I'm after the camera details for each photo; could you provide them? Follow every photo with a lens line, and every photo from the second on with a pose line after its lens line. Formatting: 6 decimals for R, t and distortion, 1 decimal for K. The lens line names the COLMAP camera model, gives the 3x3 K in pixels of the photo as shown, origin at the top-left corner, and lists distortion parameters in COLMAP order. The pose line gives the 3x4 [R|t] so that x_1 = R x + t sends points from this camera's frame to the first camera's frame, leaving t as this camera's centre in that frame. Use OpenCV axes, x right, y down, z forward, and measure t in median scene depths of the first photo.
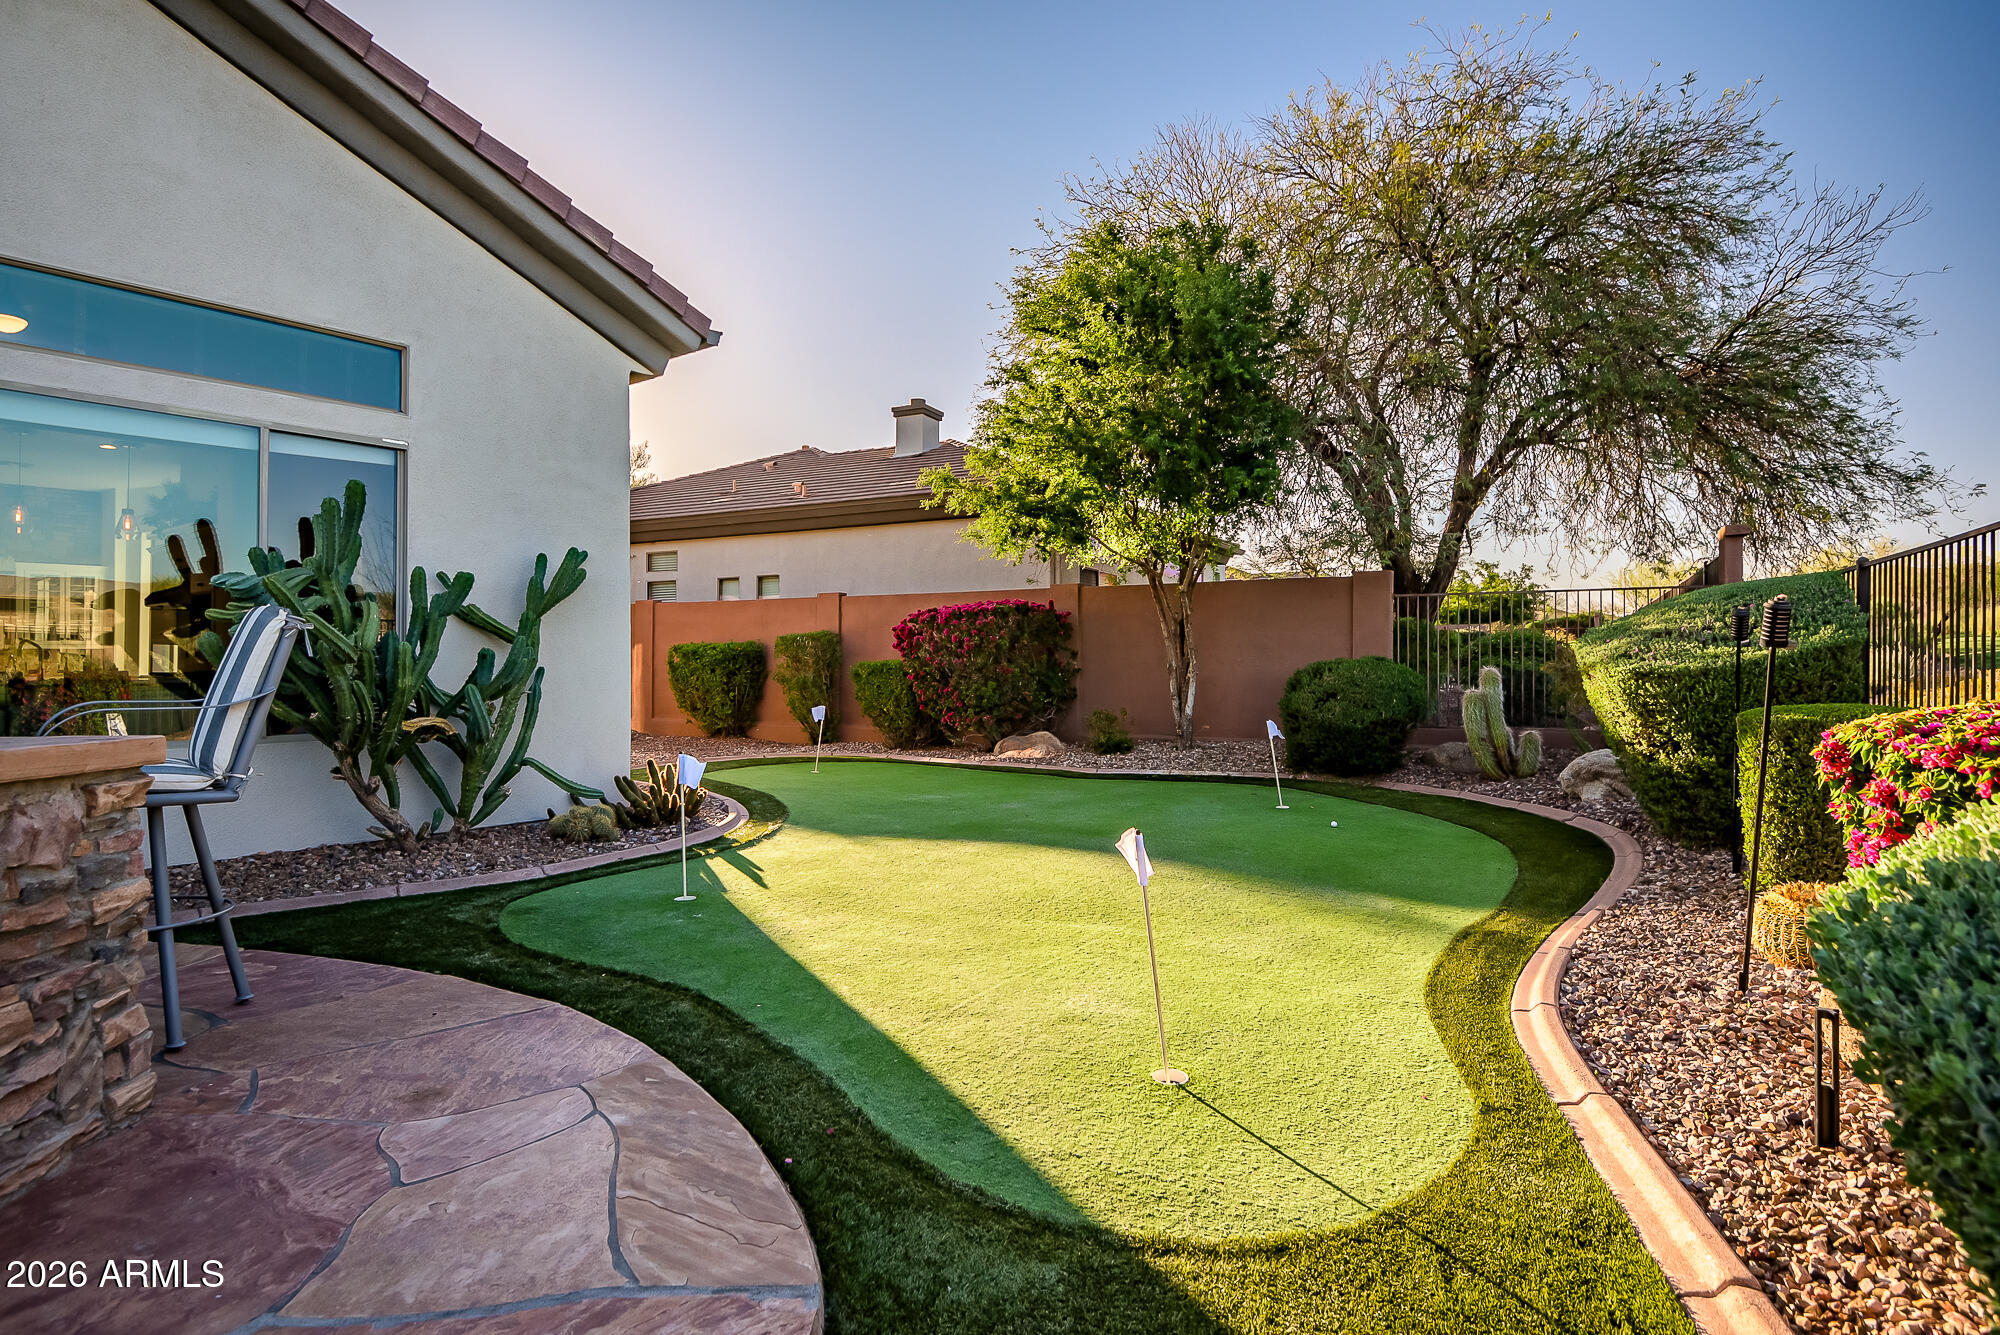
lens RADIAL K [[1021.4, 0, 1000.0], [0, 1021.4, 667.5], [0, 0, 1]] dist [0.000883, -0.016778]
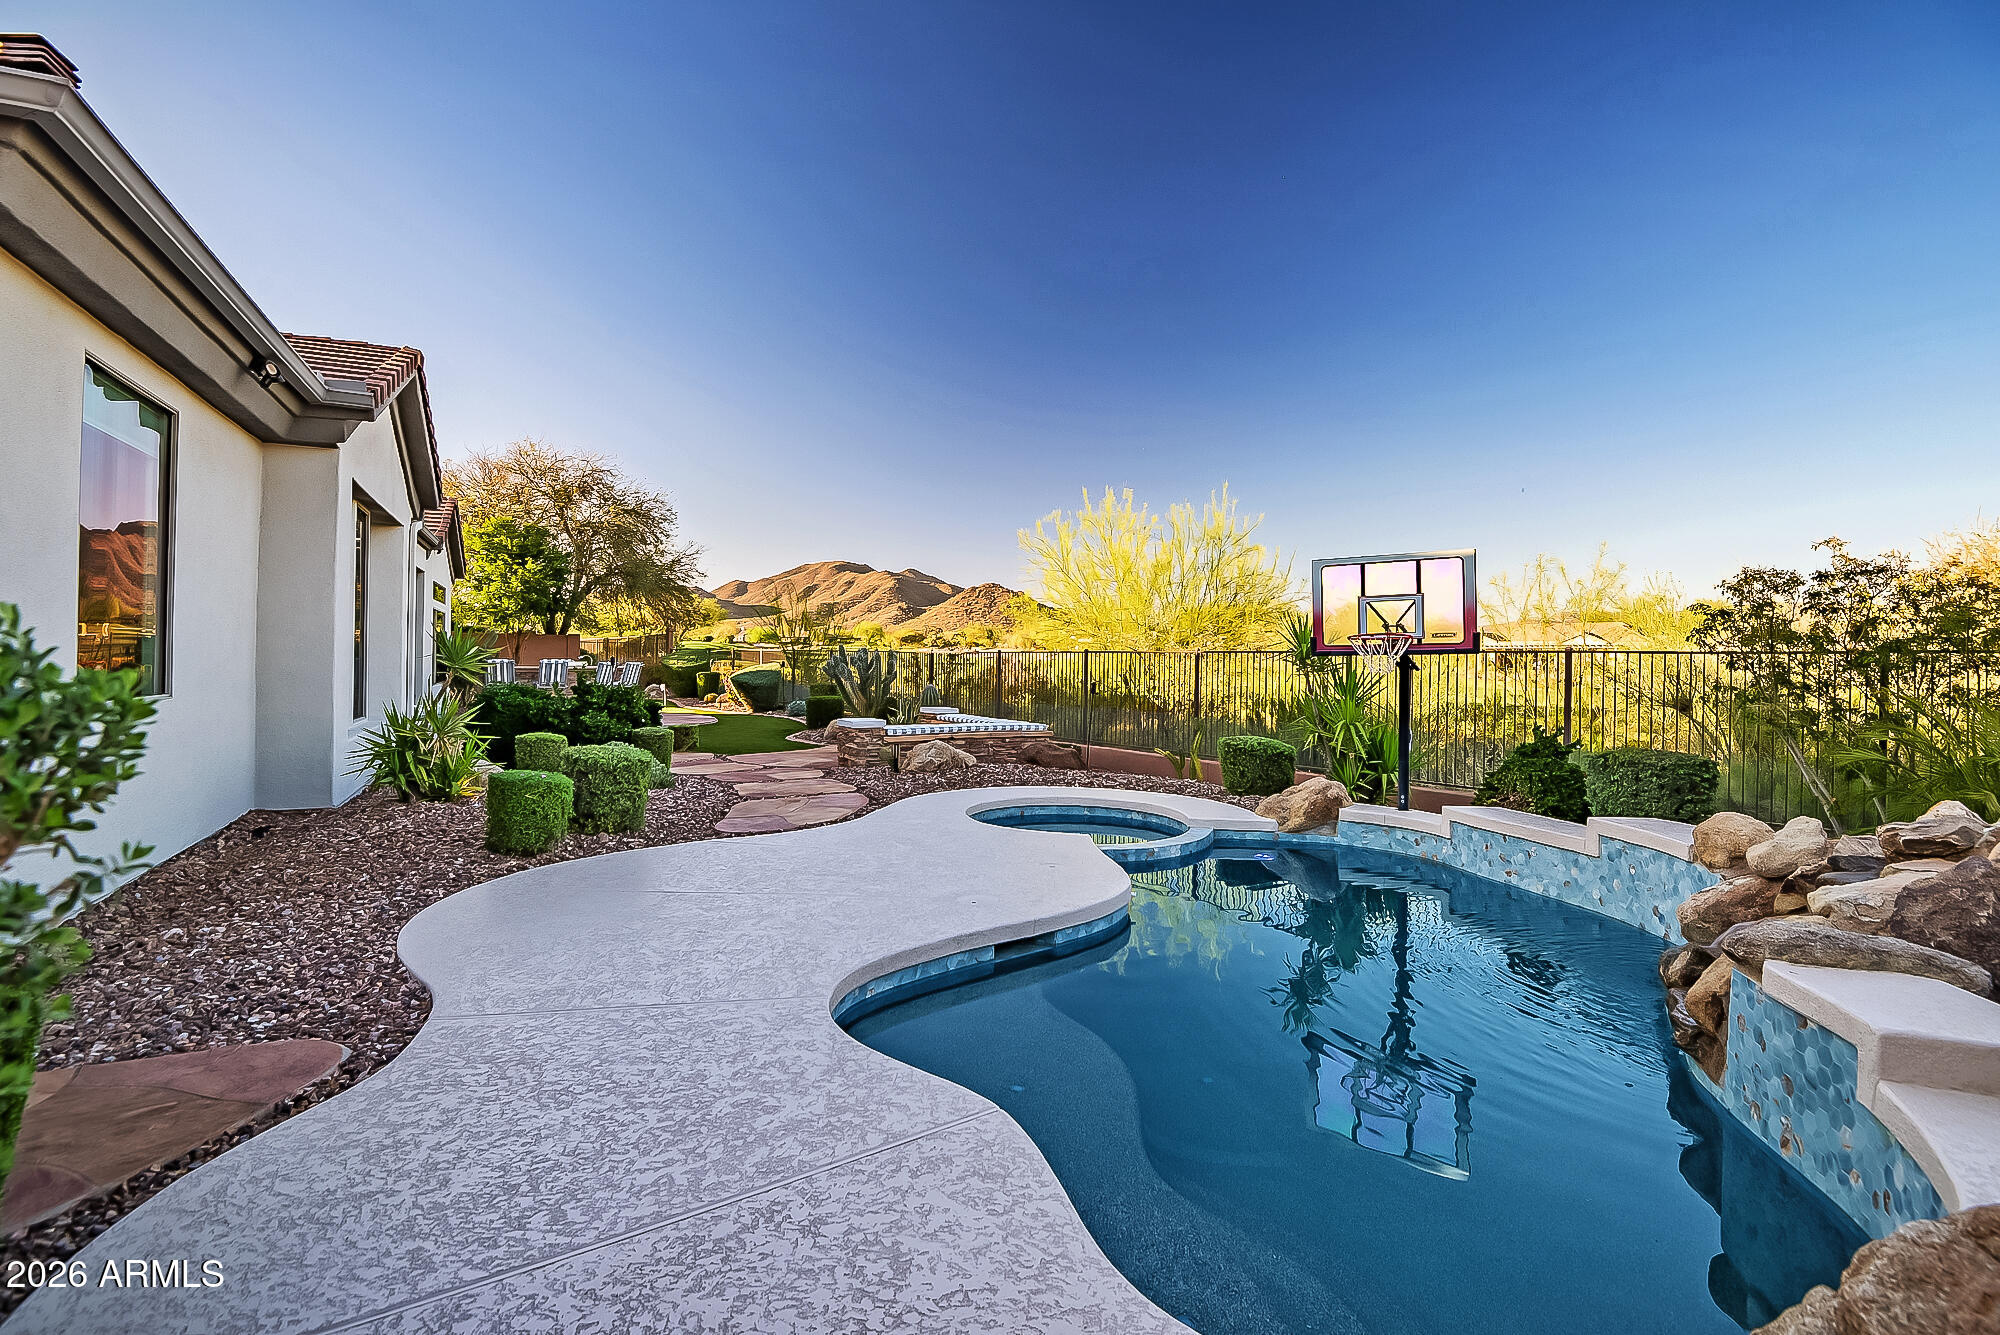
lens RADIAL K [[926.3, 0, 999.3], [0, 926.3, 649.8], [0, 0, 1]] dist [-0.001222, -0.018604]
pose [[0.454899, 0.012562, 0.890454, -1.755153], [-0.008539, 0.999916, -0.009744, -0.030479], [-0.890502, -0.003171, 0.454968, -1.632351]]
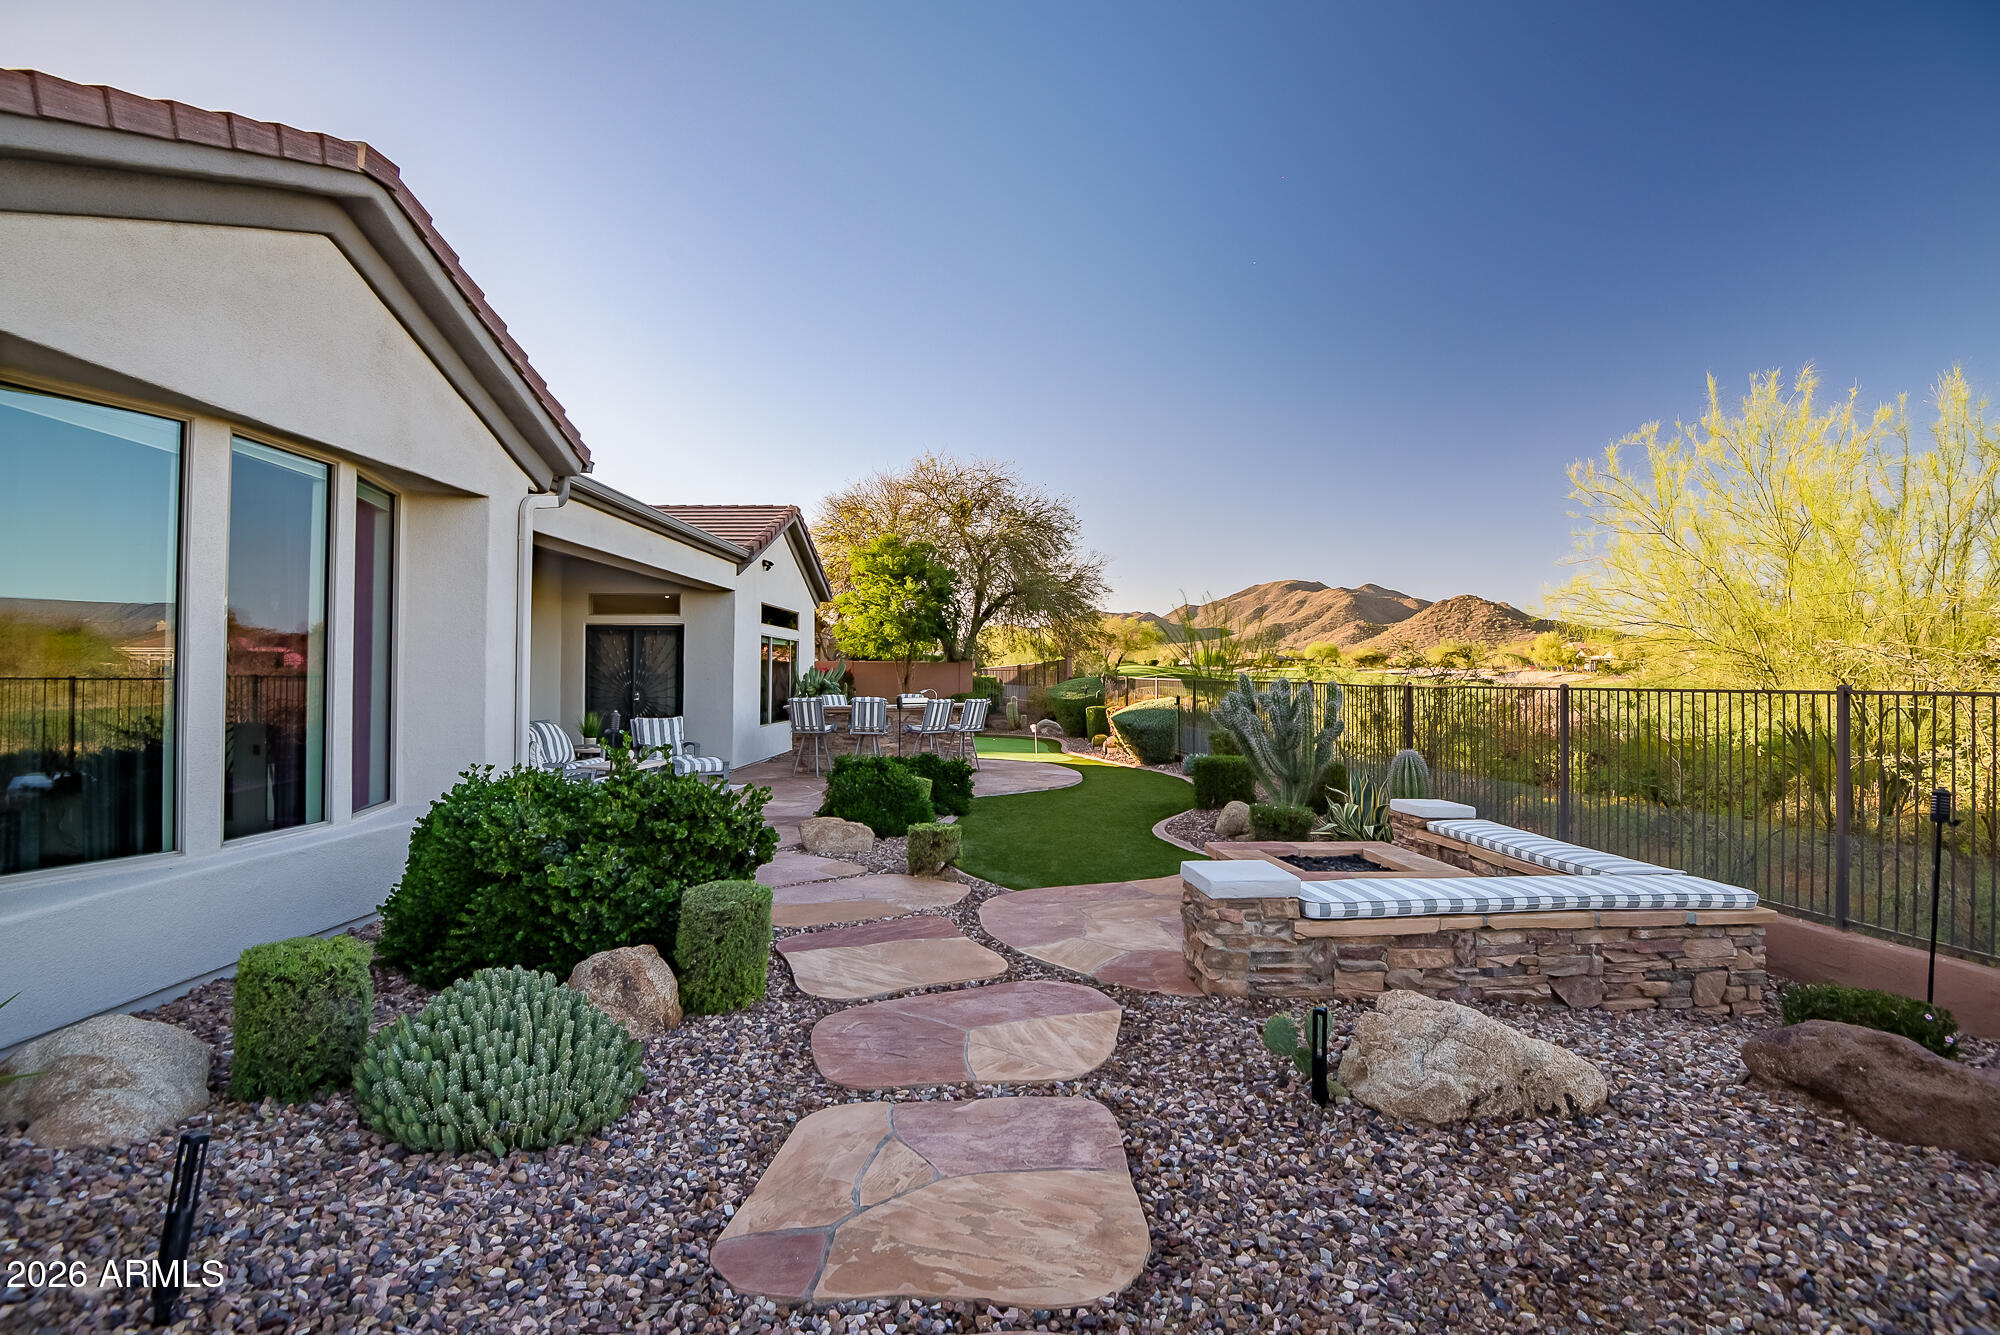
lens RADIAL K [[916.5, 0, 993.7], [0, 916.5, 660.7], [0, 0, 1]] dist [-0.003451, -0.021606]
pose [[0.818191, 0.012933, 0.574801, -1.147269], [-0.002208, 0.999810, -0.019353, -0.050522], [-0.574942, 0.014565, 0.818065, -1.247306]]
